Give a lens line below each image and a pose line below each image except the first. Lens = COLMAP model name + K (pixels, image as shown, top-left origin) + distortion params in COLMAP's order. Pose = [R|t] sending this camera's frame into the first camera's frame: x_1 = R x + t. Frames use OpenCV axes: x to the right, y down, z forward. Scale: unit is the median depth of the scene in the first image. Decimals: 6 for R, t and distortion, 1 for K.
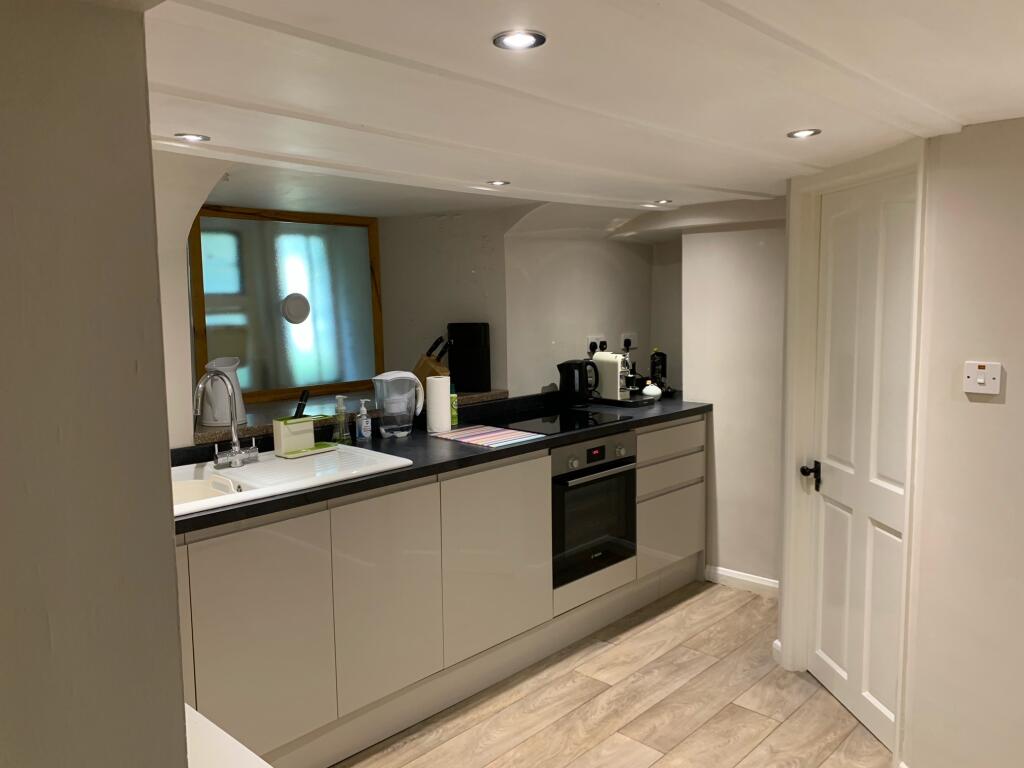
lens RADIAL K [[793.5, 0, 513.1], [0, 793.5, 384.6], [0, 0, 1]] dist [0.004166, -0.056461]
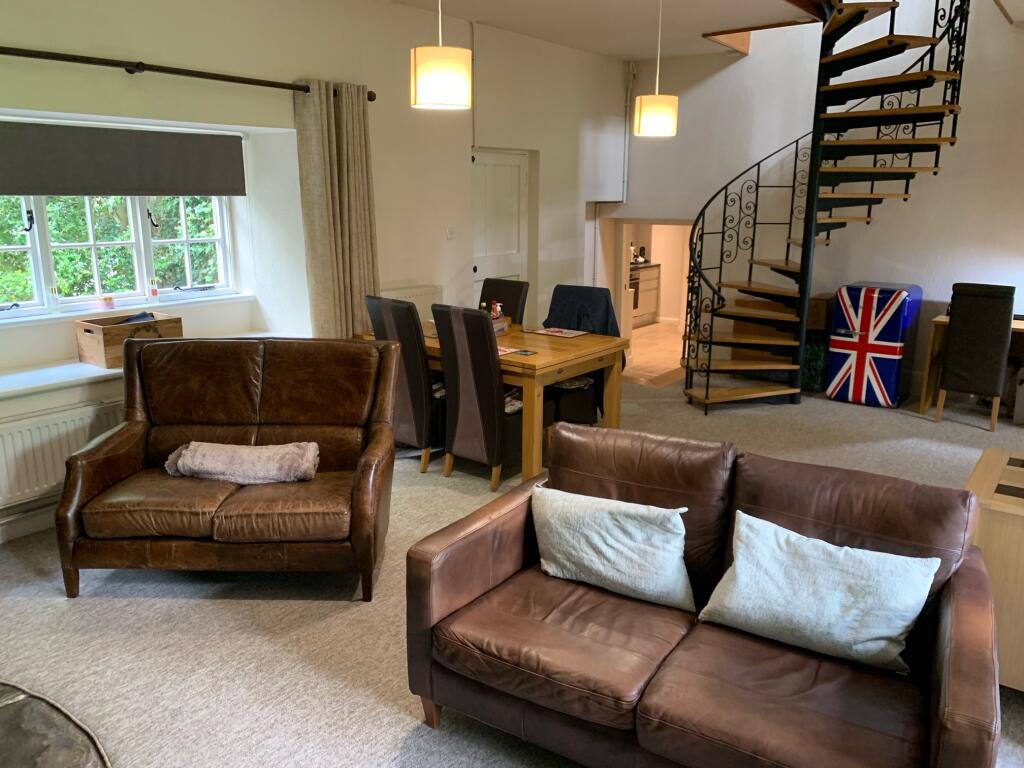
lens RADIAL K [[793.5, 0, 511.8], [0, 793.5, 383.6], [0, 0, 1]] dist [0.004166, -0.056461]
pose [[0.993089, -0.009884, 0.116944, -0.707117], [-0.006392, 0.990414, 0.137985, 0.064531], [-0.117187, -0.137779, 0.983506, -2.096461]]
